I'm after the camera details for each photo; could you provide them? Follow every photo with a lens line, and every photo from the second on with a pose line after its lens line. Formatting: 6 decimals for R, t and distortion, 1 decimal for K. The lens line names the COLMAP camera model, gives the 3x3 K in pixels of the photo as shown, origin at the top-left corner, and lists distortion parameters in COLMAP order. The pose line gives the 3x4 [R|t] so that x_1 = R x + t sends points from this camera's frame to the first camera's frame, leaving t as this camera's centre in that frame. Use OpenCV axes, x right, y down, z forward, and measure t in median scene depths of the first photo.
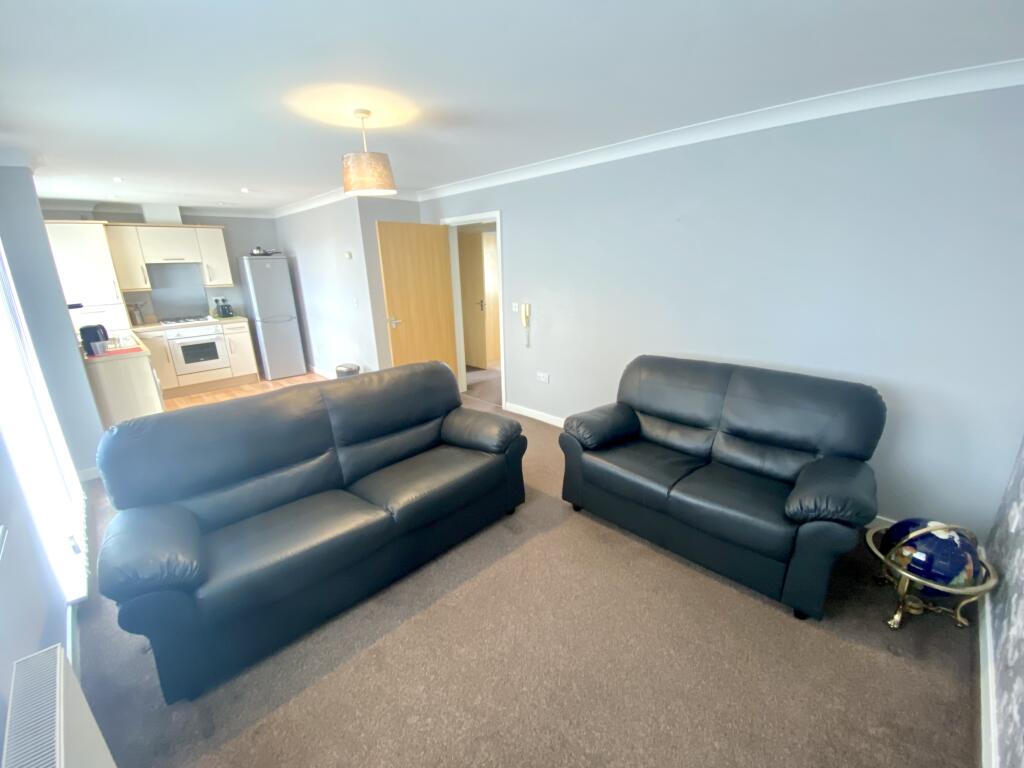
lens RADIAL K [[404.7, 0, 512.0], [0, 404.7, 384.0], [0, 0, 1]] dist [0.001149, 0.000099]
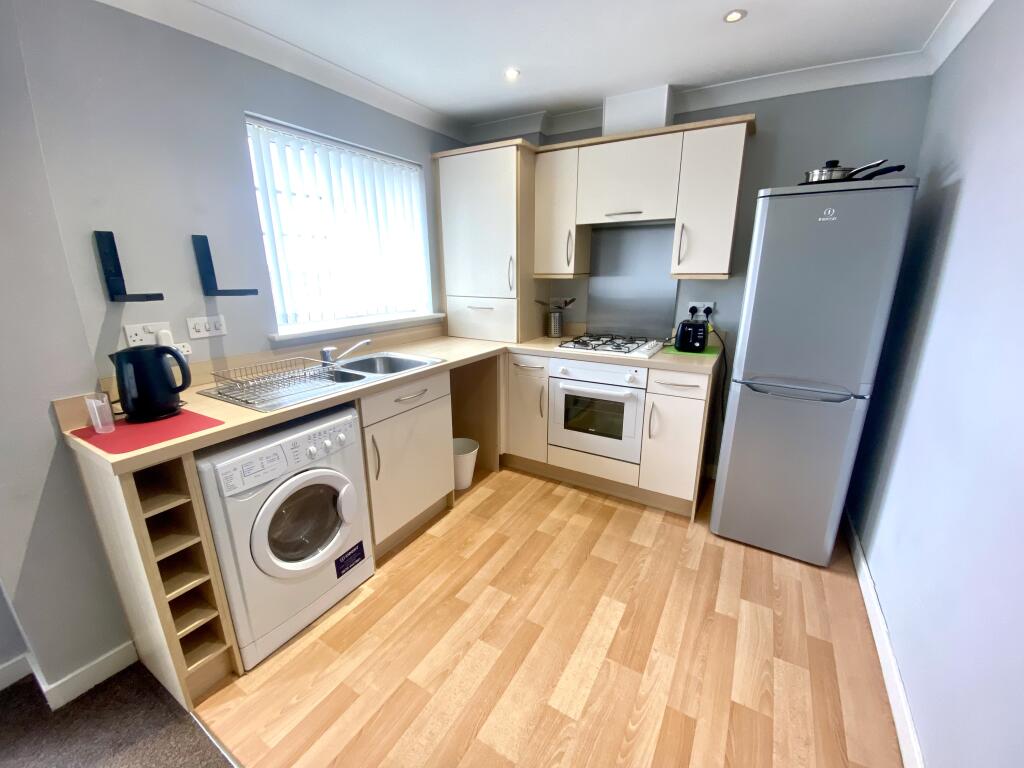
lens RADIAL K [[414.2, 0, 512.0], [0, 414.2, 384.0], [0, 0, 1]] dist [-0.000548, -0.000090]
pose [[0.211534, 0.290490, -0.933204, -0.353226], [-0.280221, 0.932751, 0.226830, -0.191091], [0.936339, 0.213521, 0.278710, 0.763126]]
